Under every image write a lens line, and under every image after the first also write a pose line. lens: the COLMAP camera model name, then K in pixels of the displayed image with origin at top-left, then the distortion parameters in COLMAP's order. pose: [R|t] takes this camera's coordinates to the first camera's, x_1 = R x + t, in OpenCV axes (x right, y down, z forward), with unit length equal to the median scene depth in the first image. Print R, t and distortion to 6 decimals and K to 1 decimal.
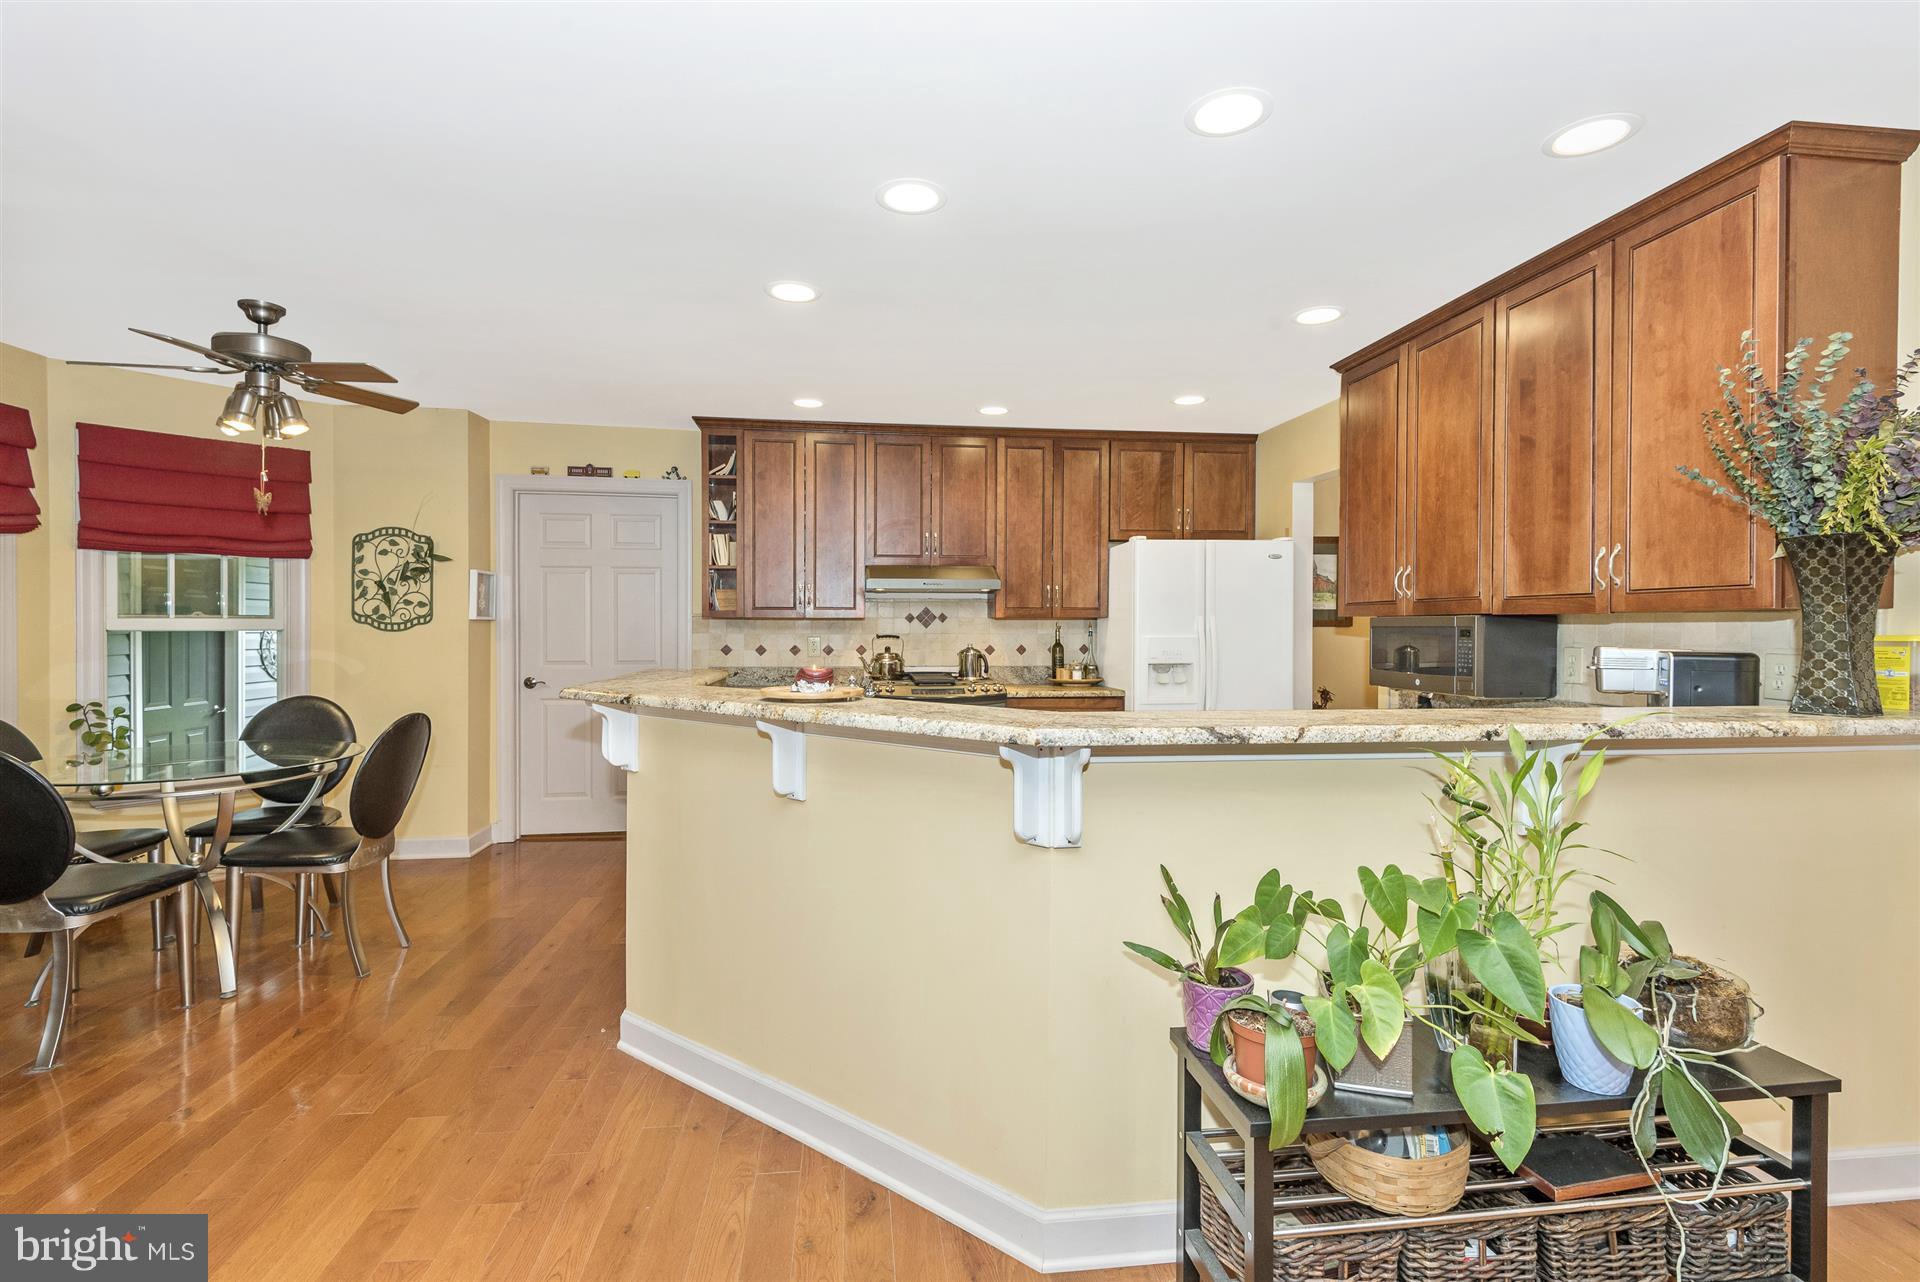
lens RADIAL K [[872.9, 0, 972.3], [0, 872.9, 640.6], [0, 0, 1]] dist [0.013722, -0.008356]
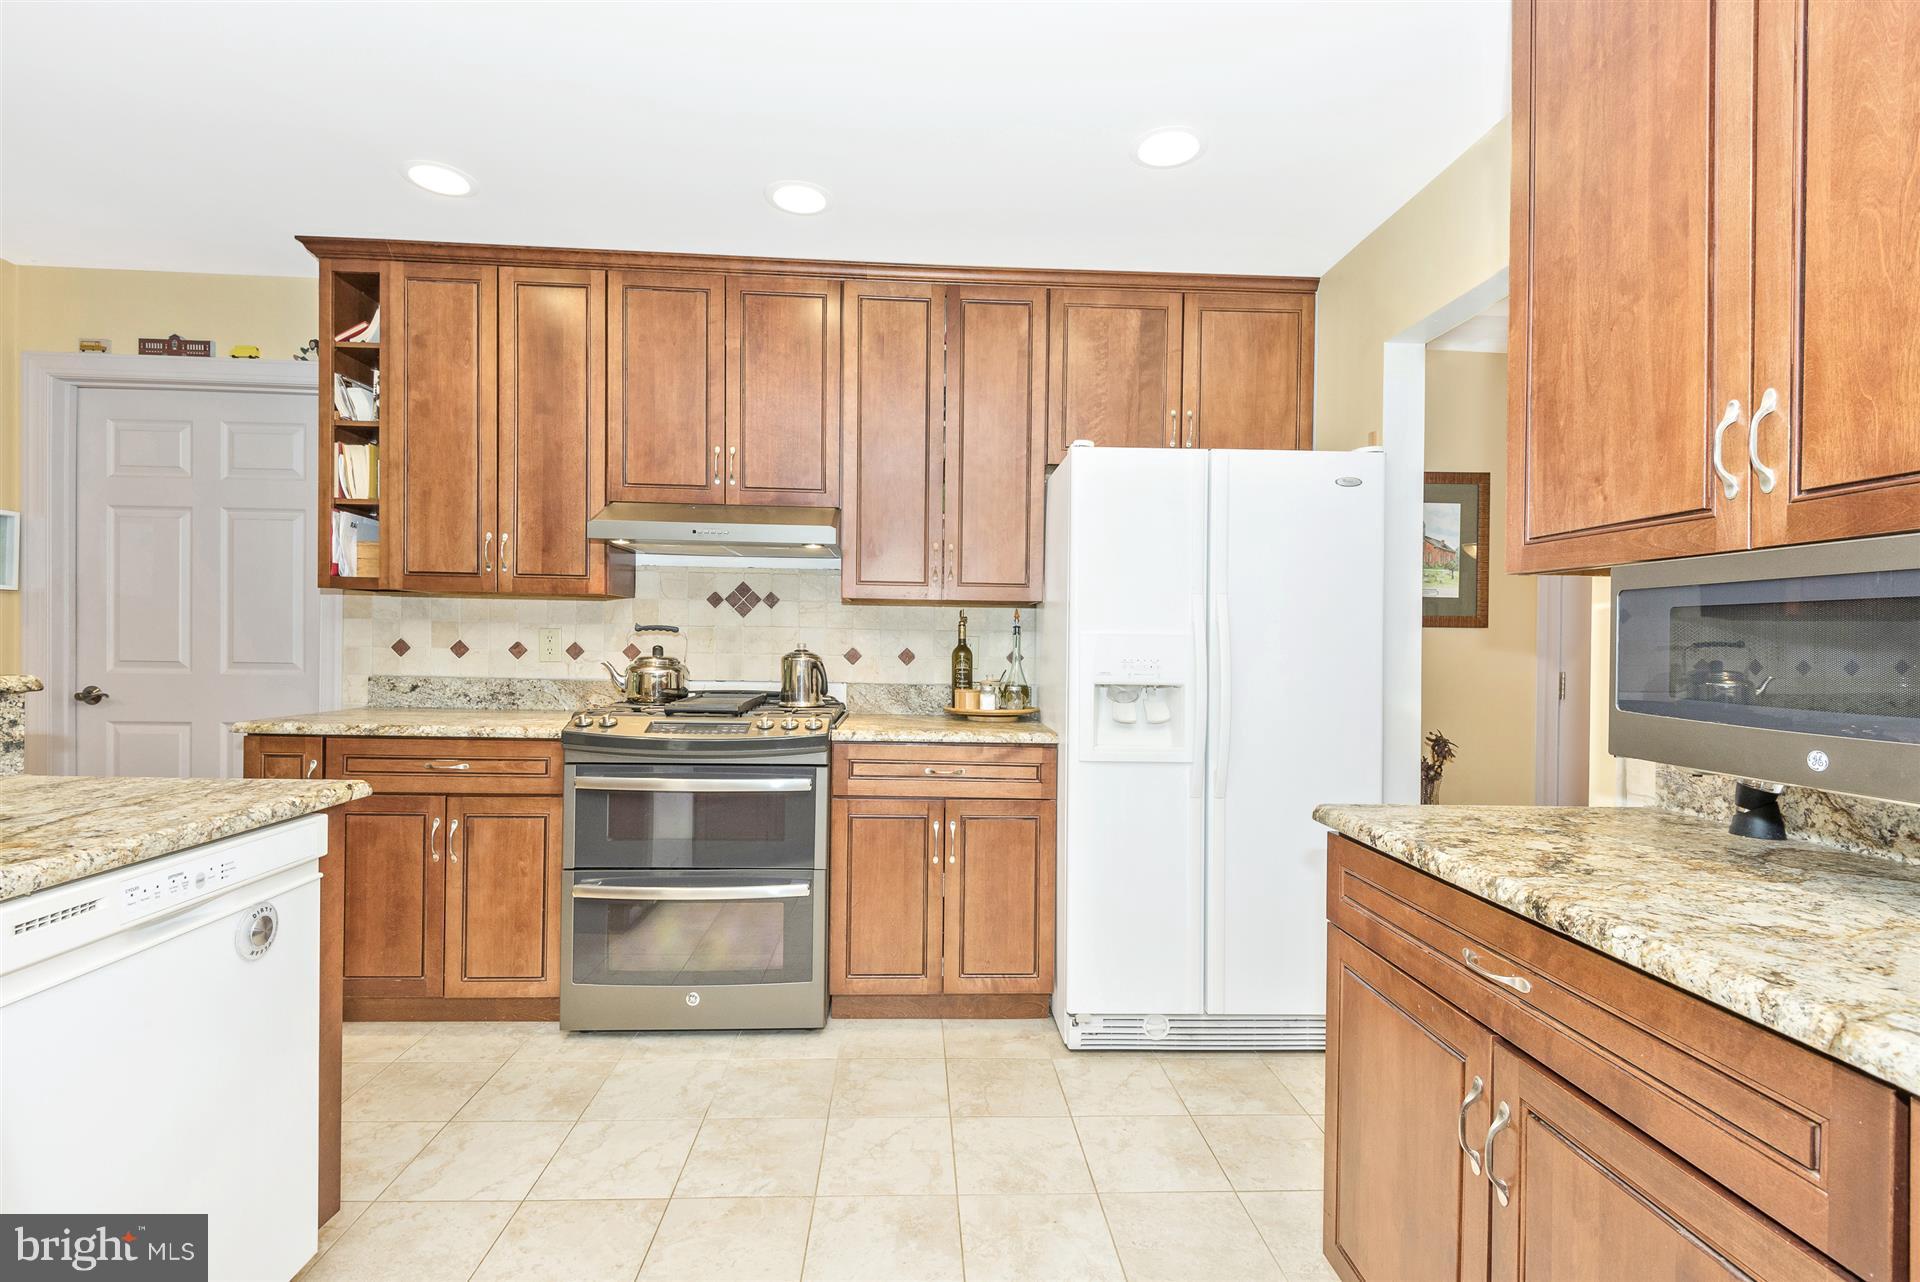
lens RADIAL K [[872.9, 0, 969.1], [0, 872.9, 661.2], [0, 0, 1]] dist [0.013722, -0.008356]
pose [[0.995735, 0.017890, -0.090503, 0.169786], [-0.017574, 0.999836, 0.004292, 0.011254], [0.090565, -0.002683, 0.995887, 0.460767]]
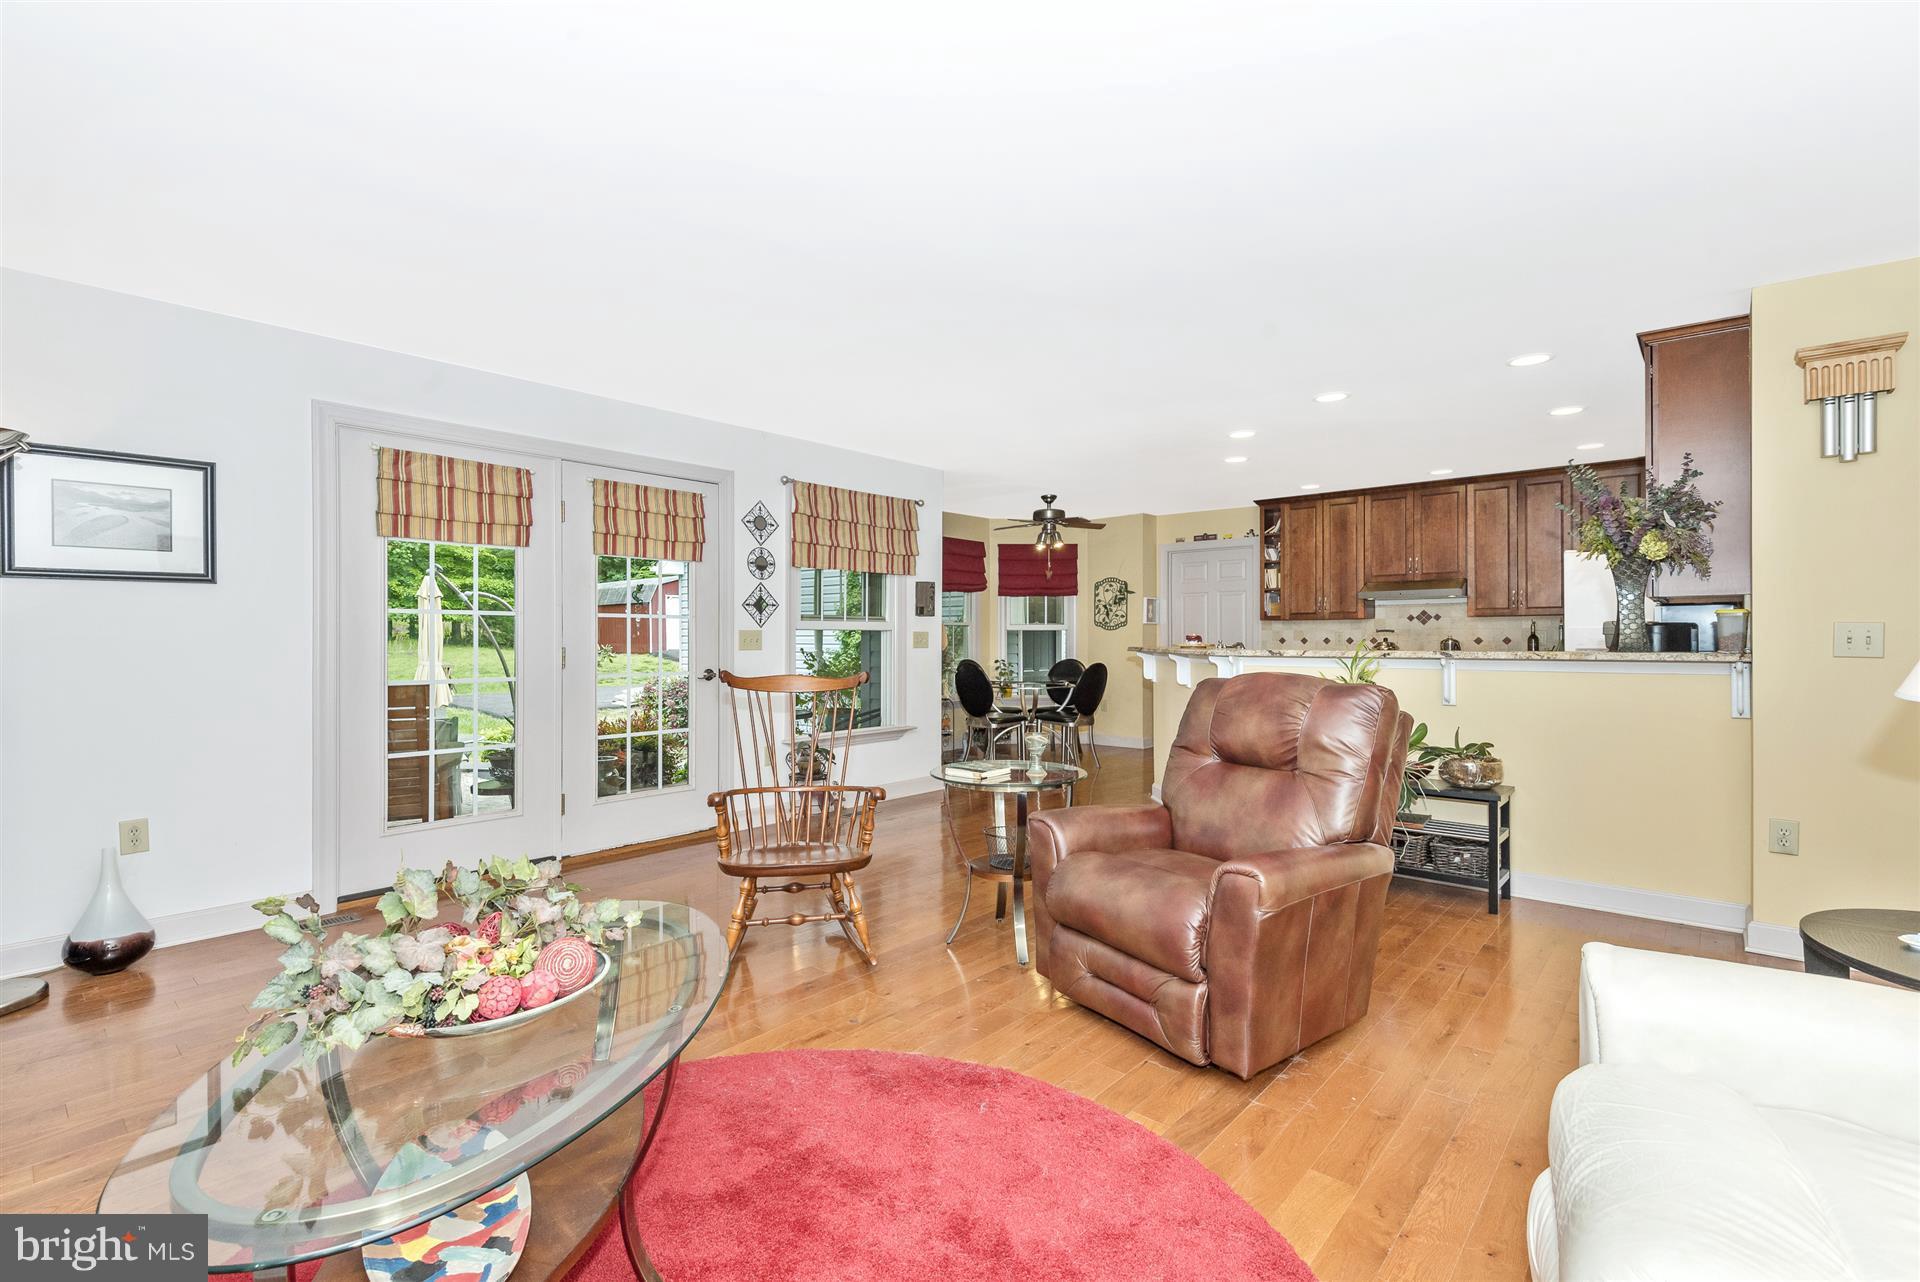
lens RADIAL K [[872.9, 0, 953.9], [0, 872.9, 635.8], [0, 0, 1]] dist [0.013722, -0.008356]
pose [[0.651175, -0.006620, -0.758898, 0.563990], [-0.009995, 0.999800, -0.017297, 0.037109], [0.758861, 0.018849, 0.650979, -0.512034]]
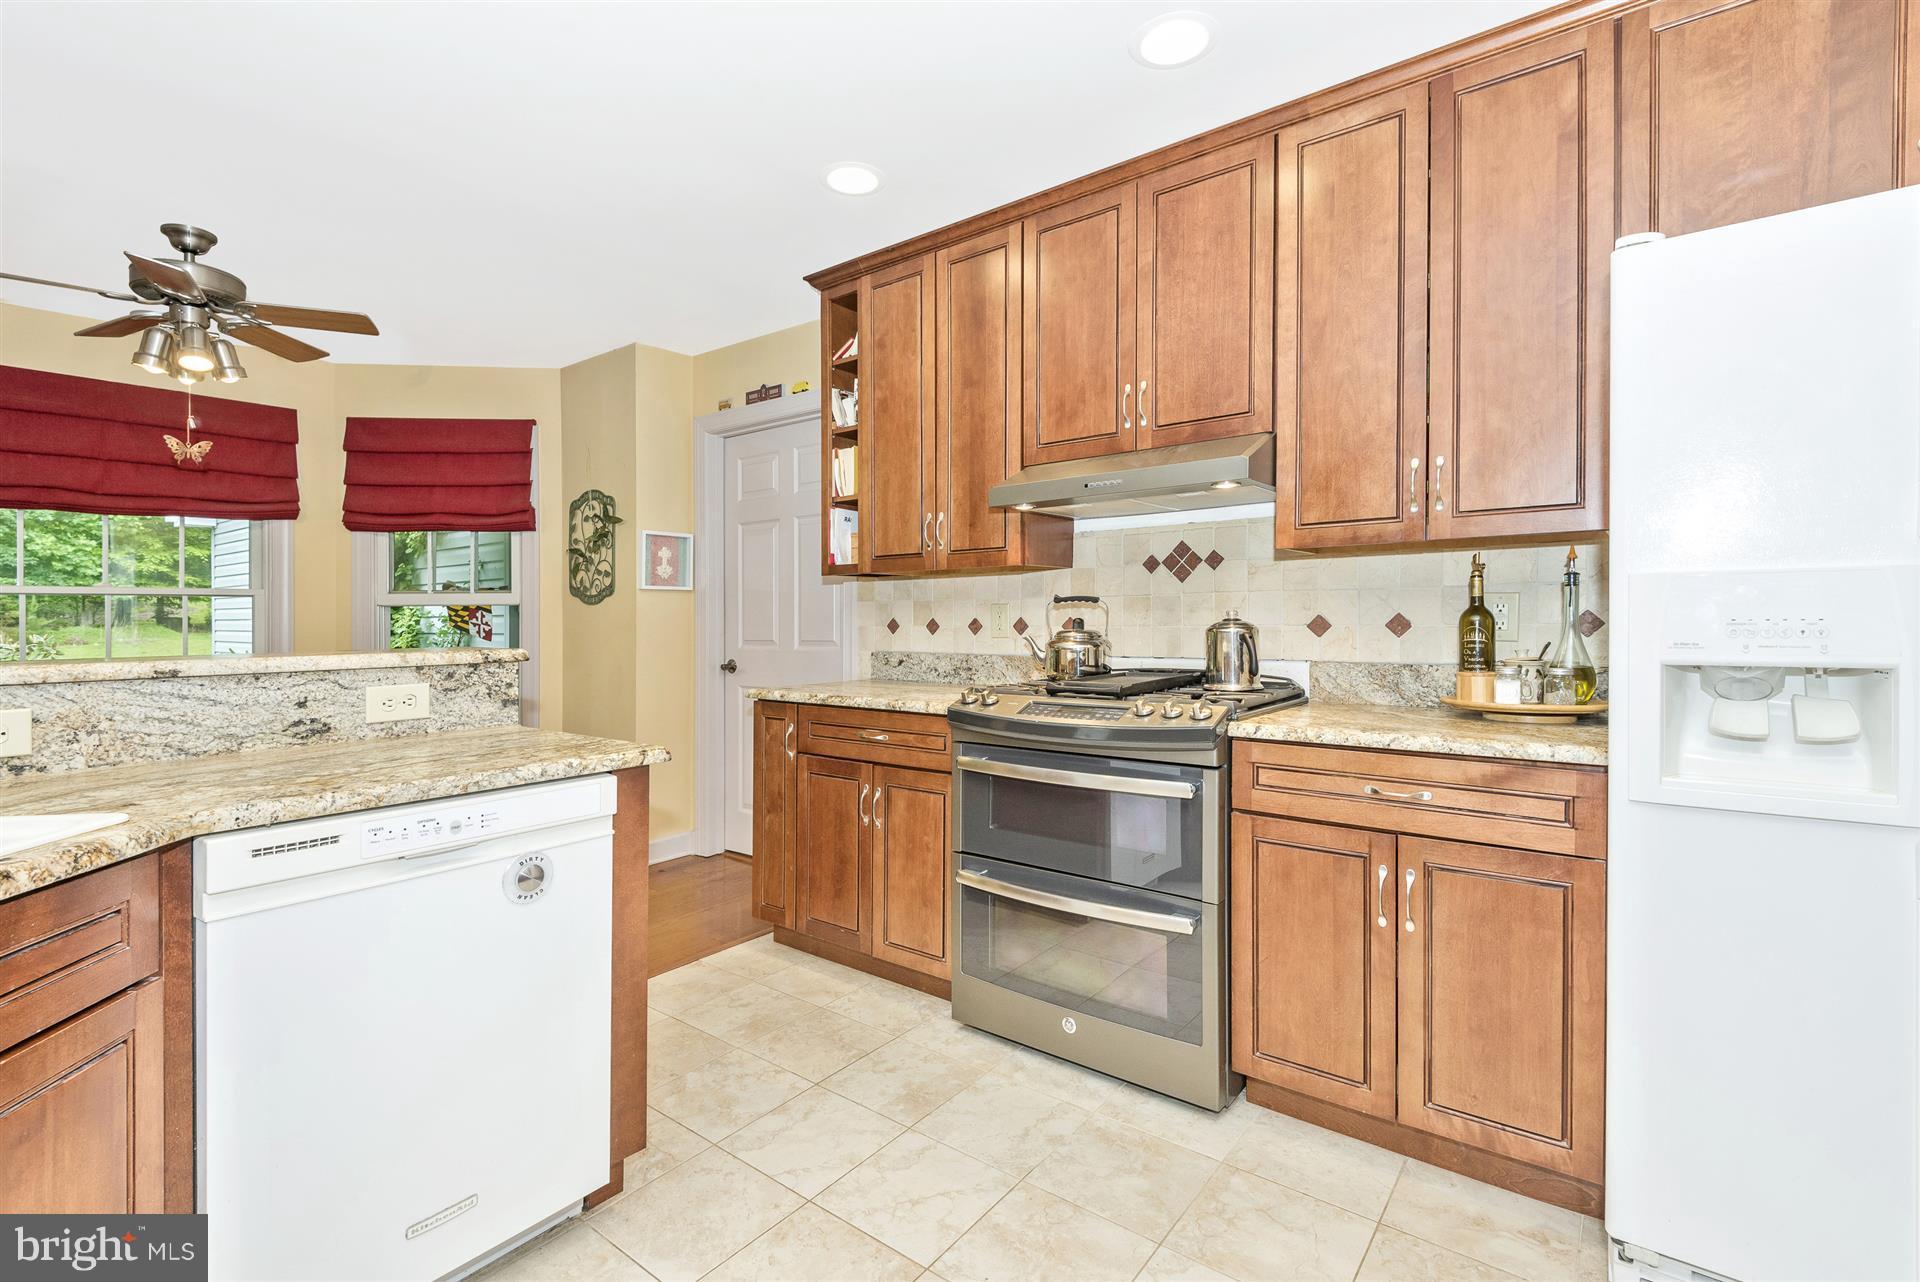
lens RADIAL K [[872.9, 0, 950.2], [0, 872.9, 641.7], [0, 0, 1]] dist [0.013722, -0.008356]
pose [[0.686022, 0.010796, -0.727501, 0.243160], [-0.001823, 0.999912, 0.013120, 0.014560], [0.727579, -0.007674, 0.685981, 0.608619]]
